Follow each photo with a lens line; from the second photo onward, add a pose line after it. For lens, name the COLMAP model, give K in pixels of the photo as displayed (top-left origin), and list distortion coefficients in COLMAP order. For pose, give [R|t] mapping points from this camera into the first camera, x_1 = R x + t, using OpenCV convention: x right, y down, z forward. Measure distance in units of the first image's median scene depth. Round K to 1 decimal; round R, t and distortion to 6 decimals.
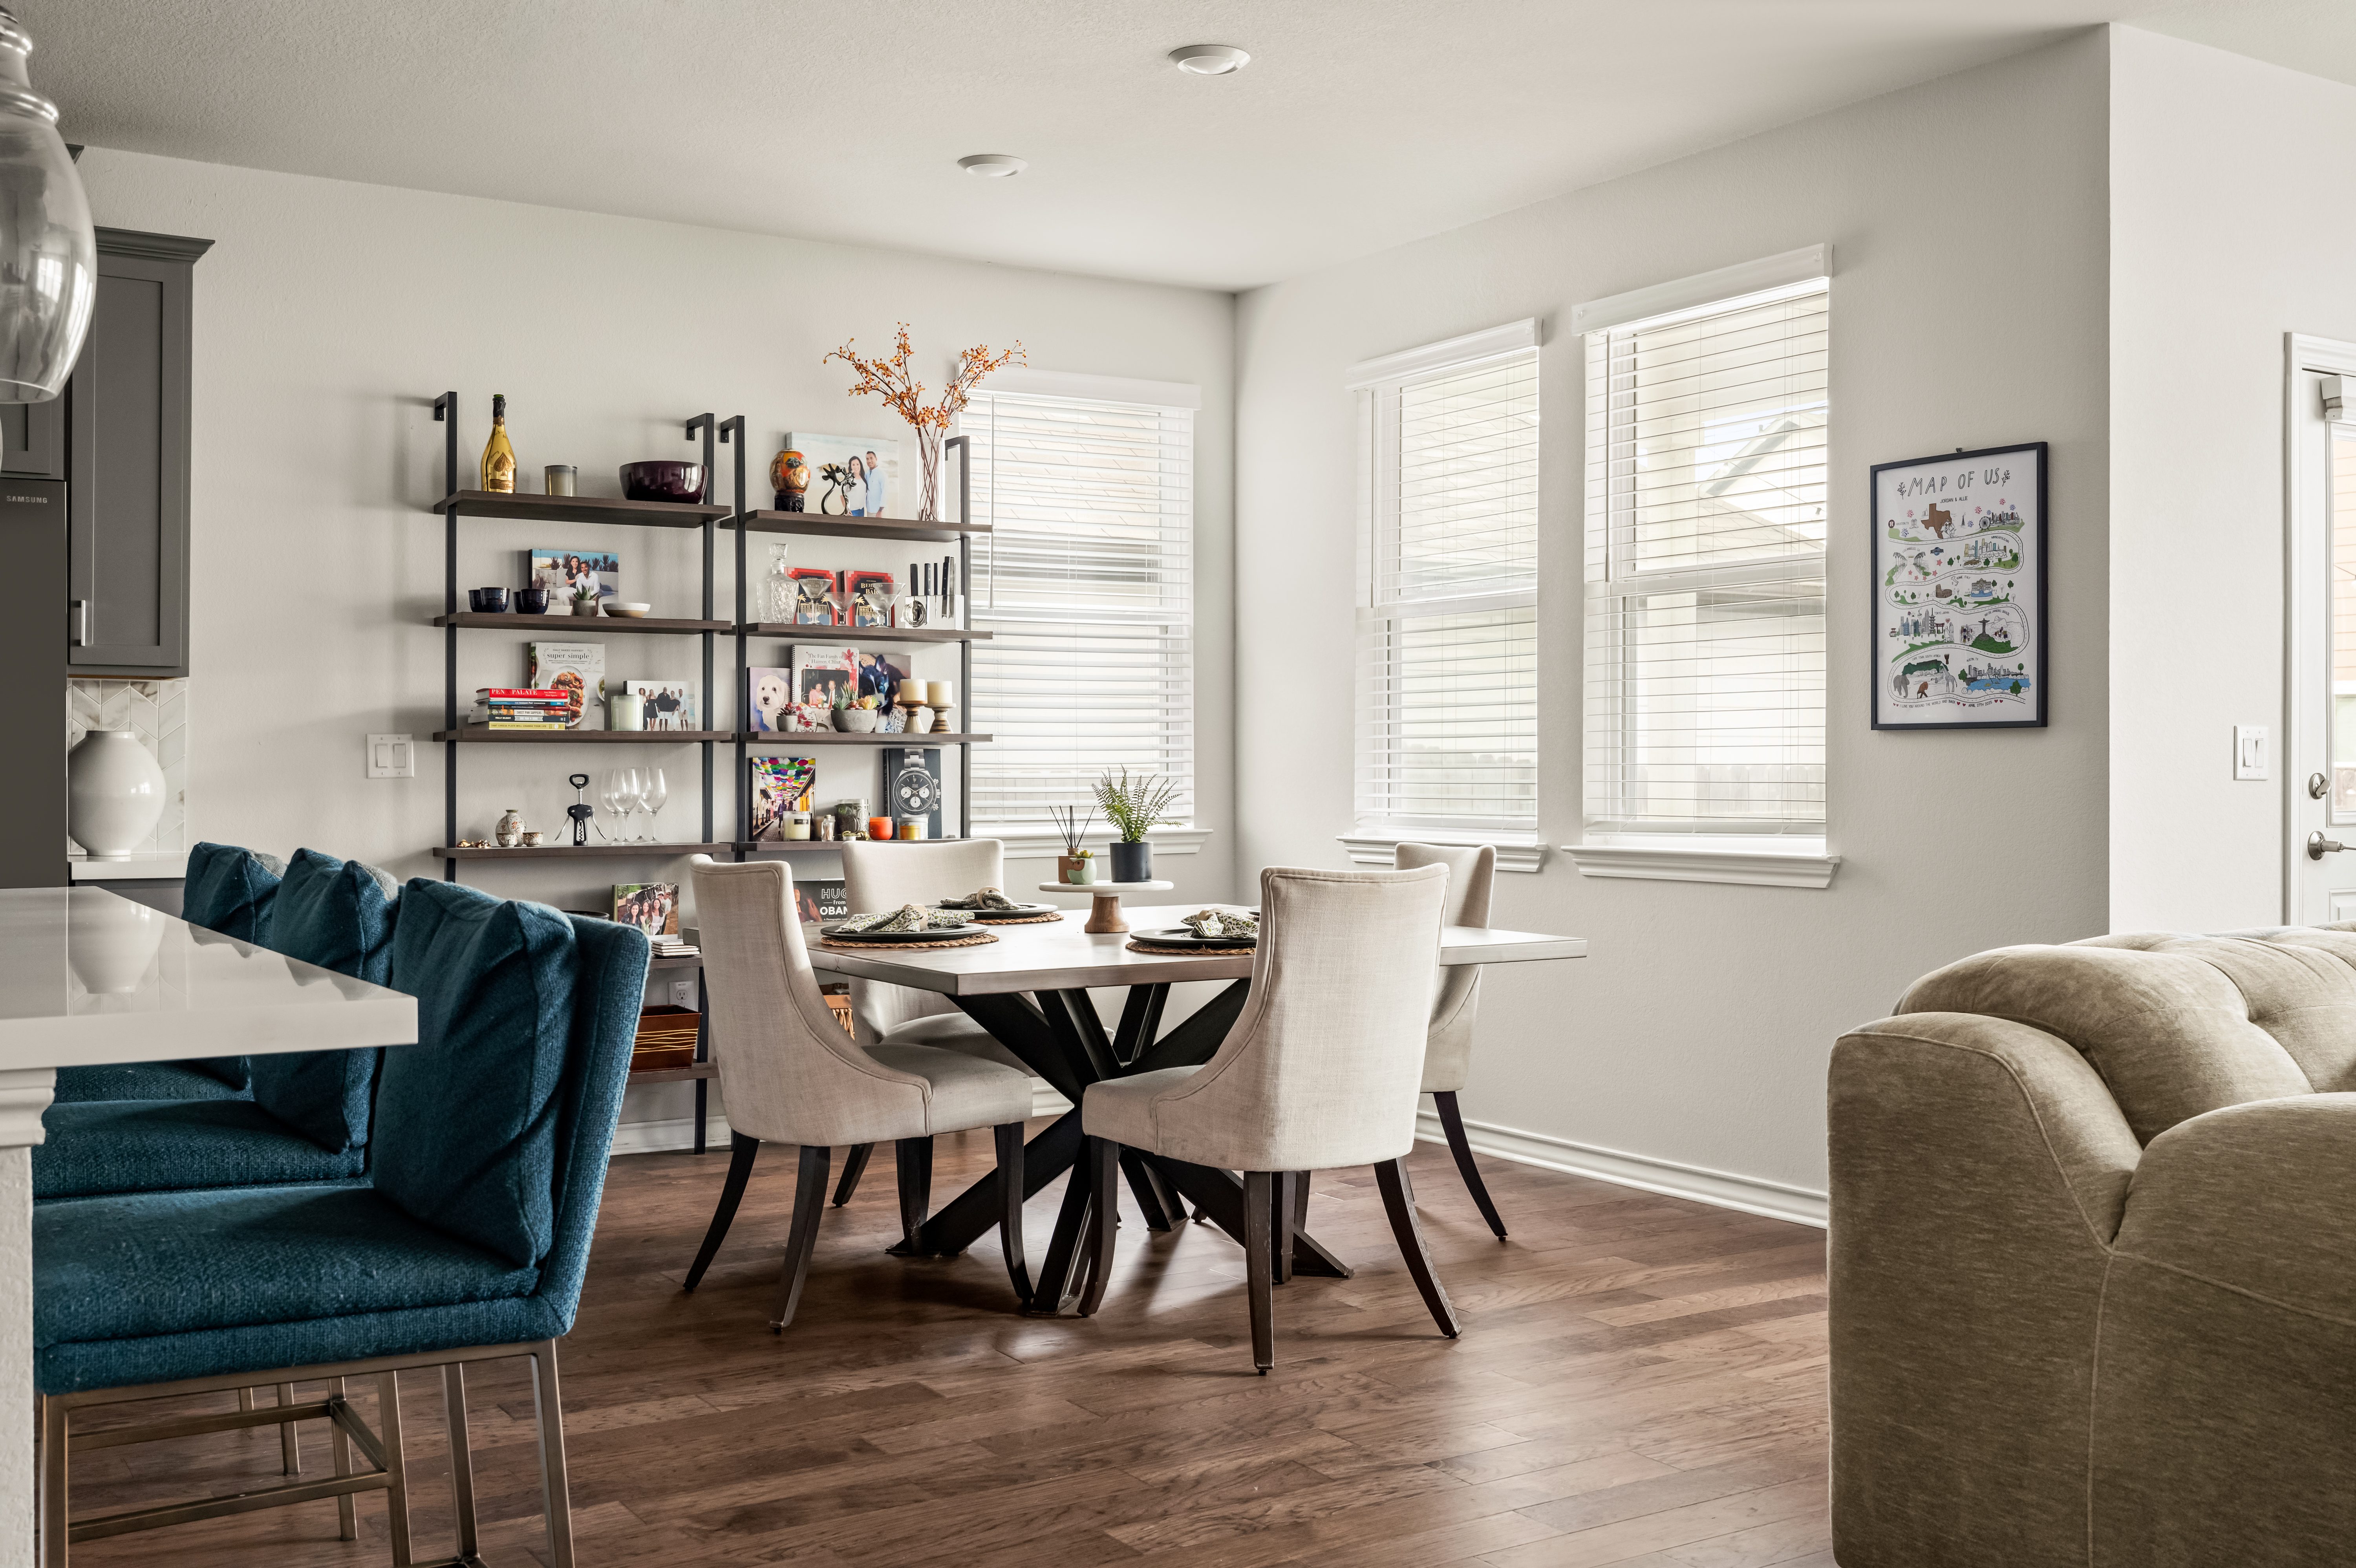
lens RADIAL K [[2296.5, 0, 1181.5], [0, 2296.5, 770.2], [0, 0, 1]] dist [-0.003320, 0.000000]
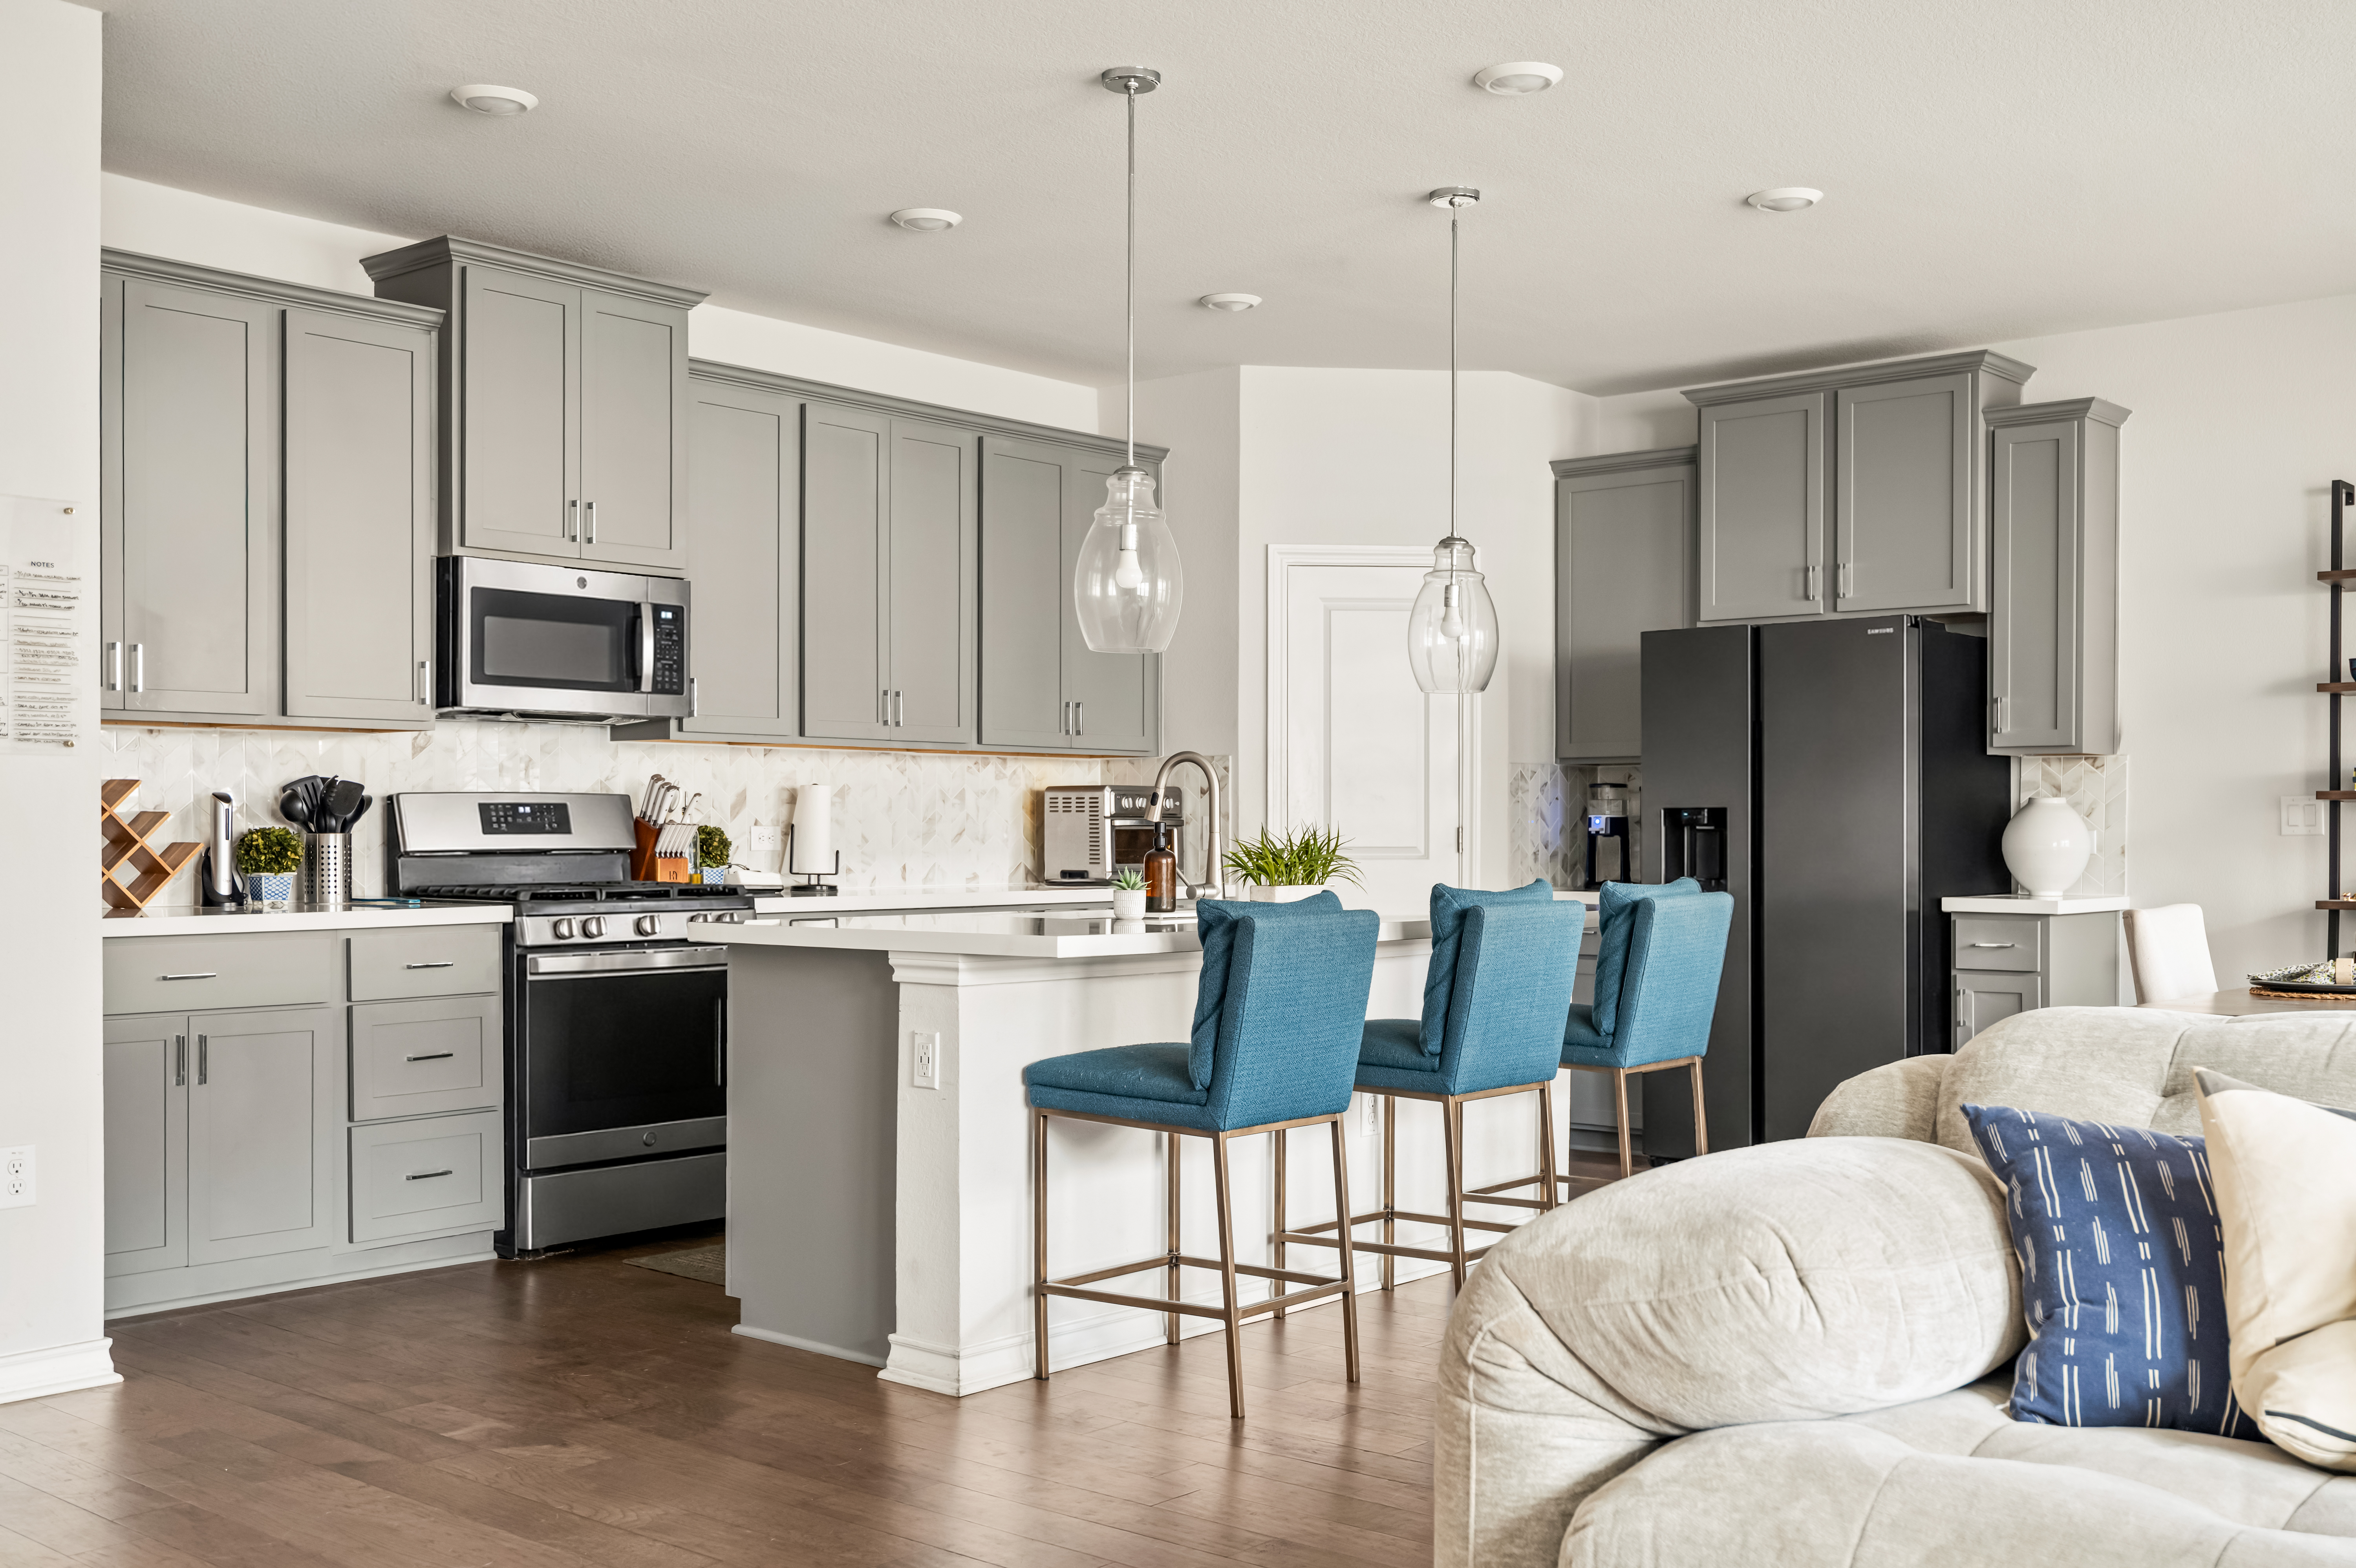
lens RADIAL K [[2296.5, 0, 1176.9], [0, 2296.5, 848.5], [0, 0, 1]] dist [-0.003320, 0.000000]
pose [[0.300069, 0.008122, -0.953883, 0.666809], [0.000517, 0.999962, 0.008677, -0.000169], [0.953917, -0.003097, 0.300053, 0.180584]]
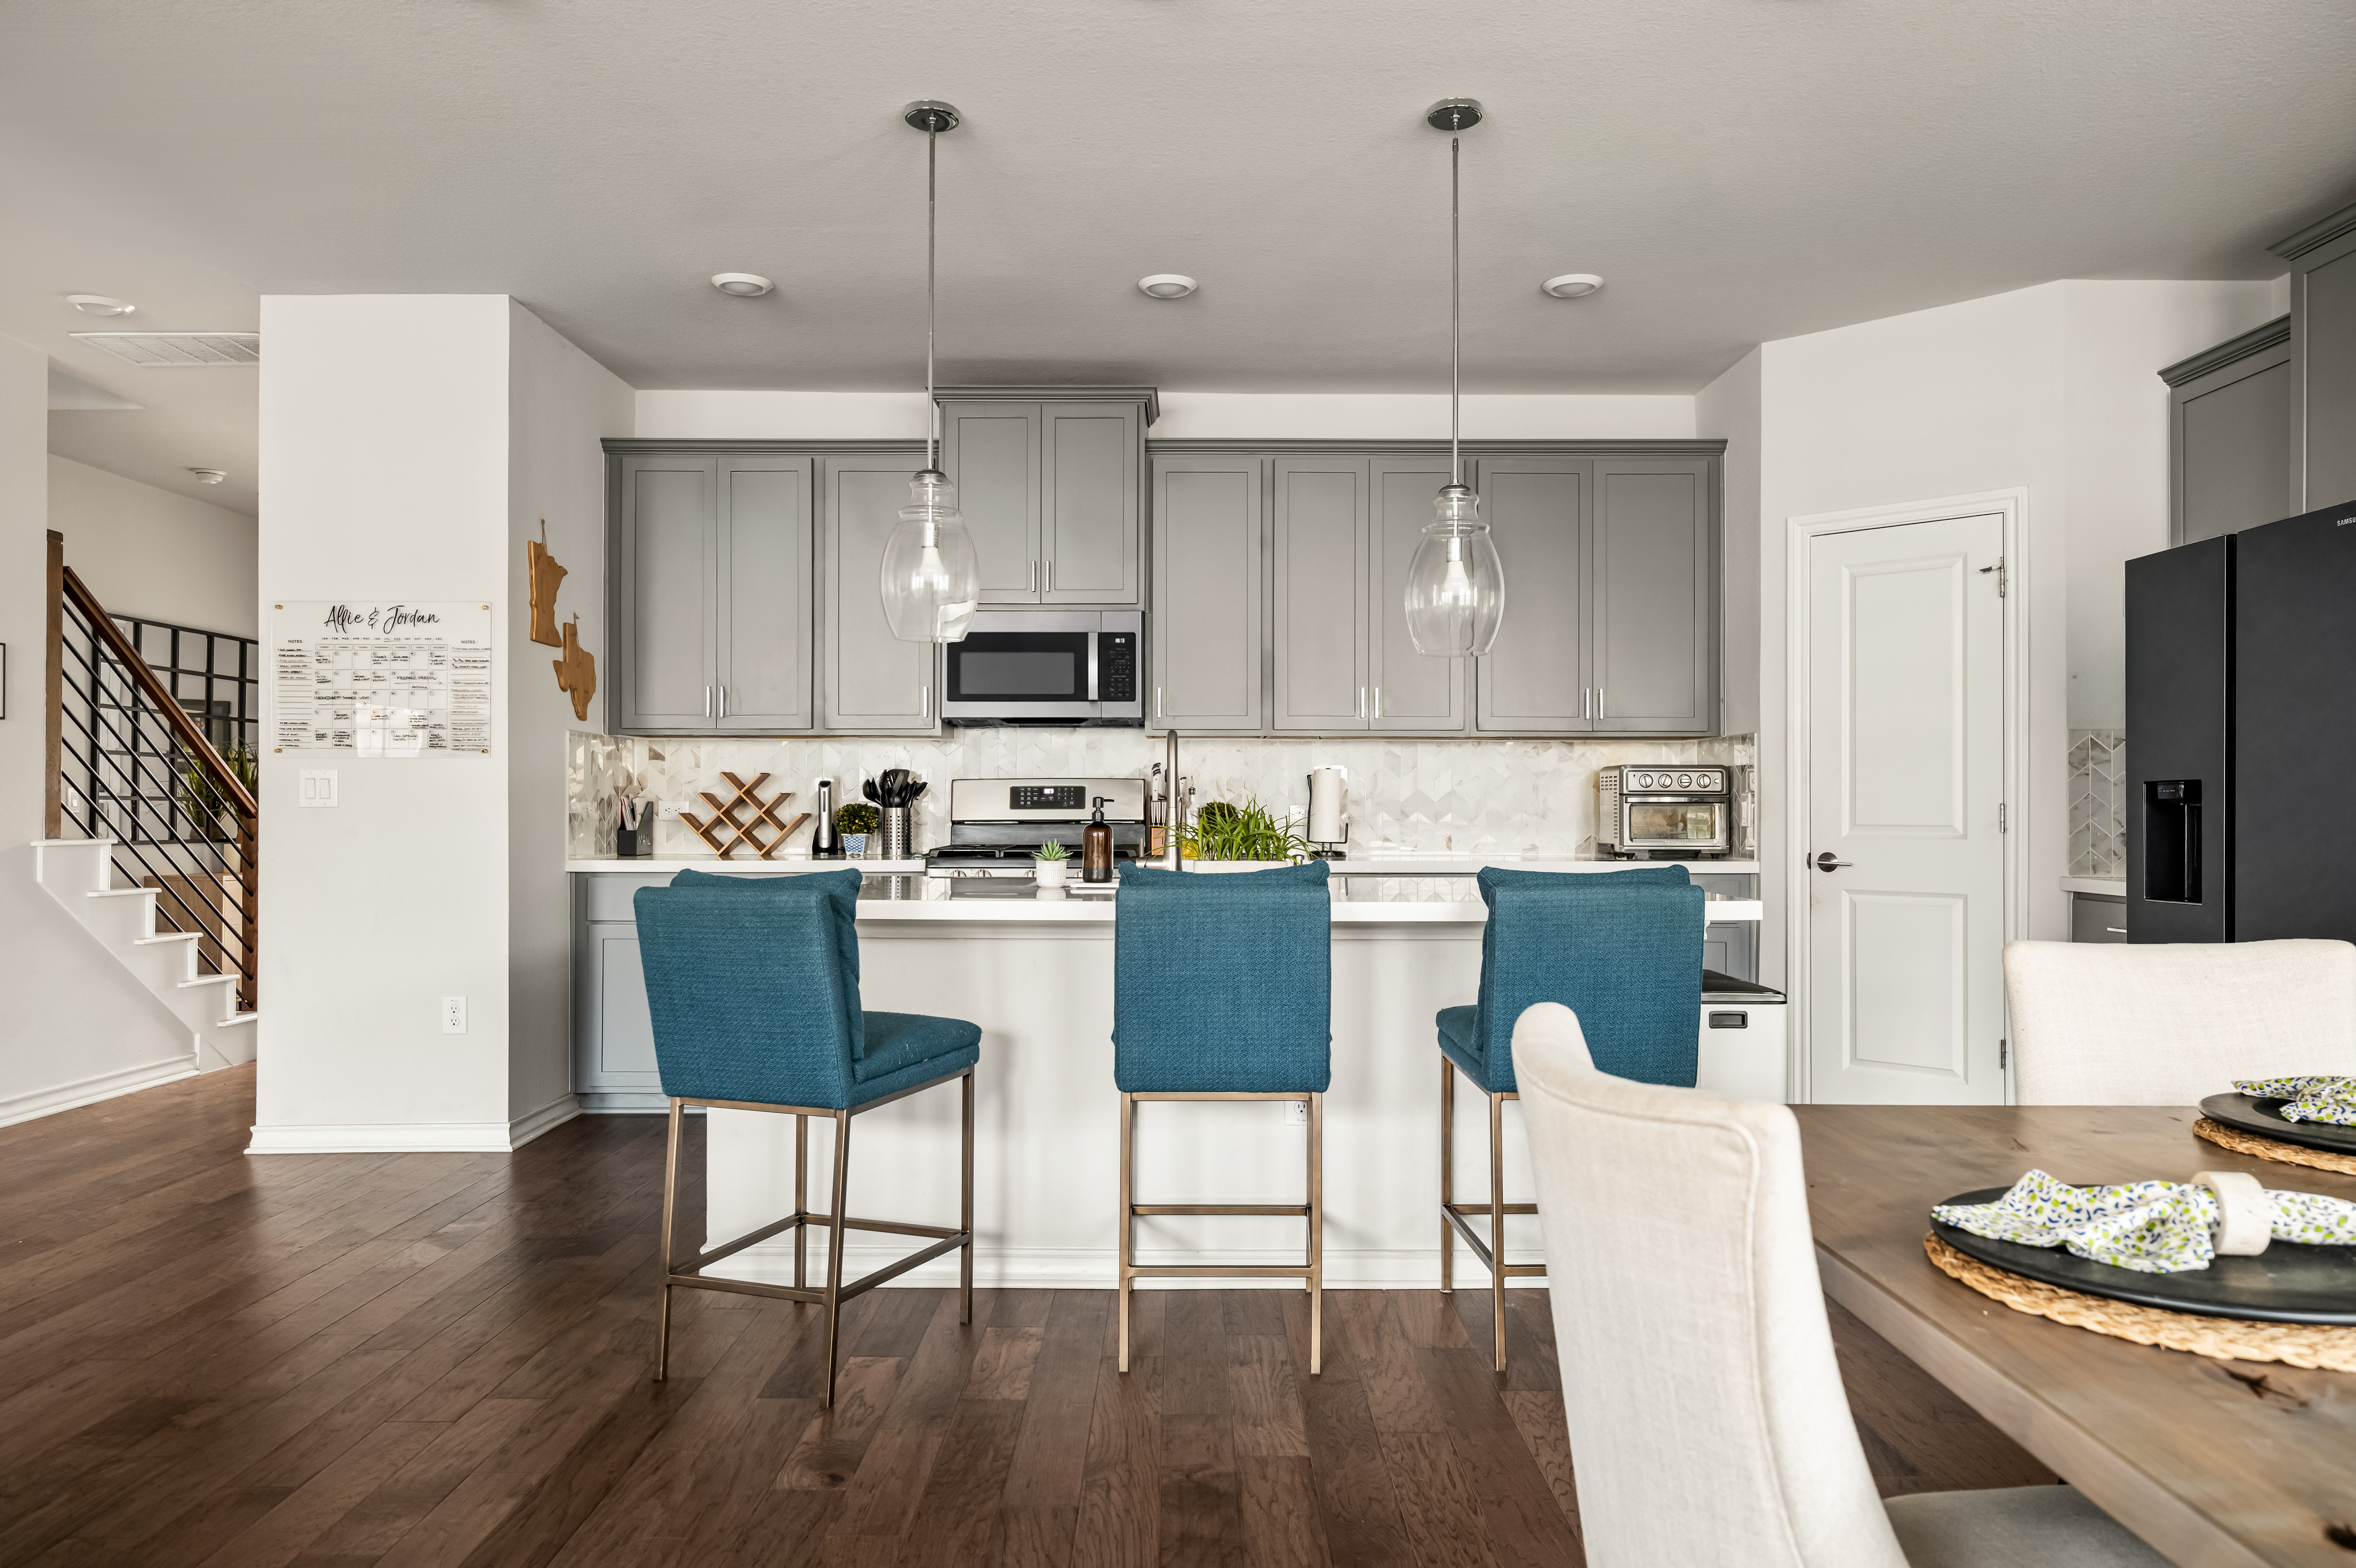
lens RADIAL K [[1520.6, 0, 1192.0], [0, 1520.6, 805.2], [0, 0, 1]] dist [-0.001804, 0.004467]
pose [[-0.528535, -0.002040, -0.848909, 0.277735], [-0.001502, 0.999998, -0.001468, 0.001477], [0.848910, 0.000499, -0.528536, 0.898293]]
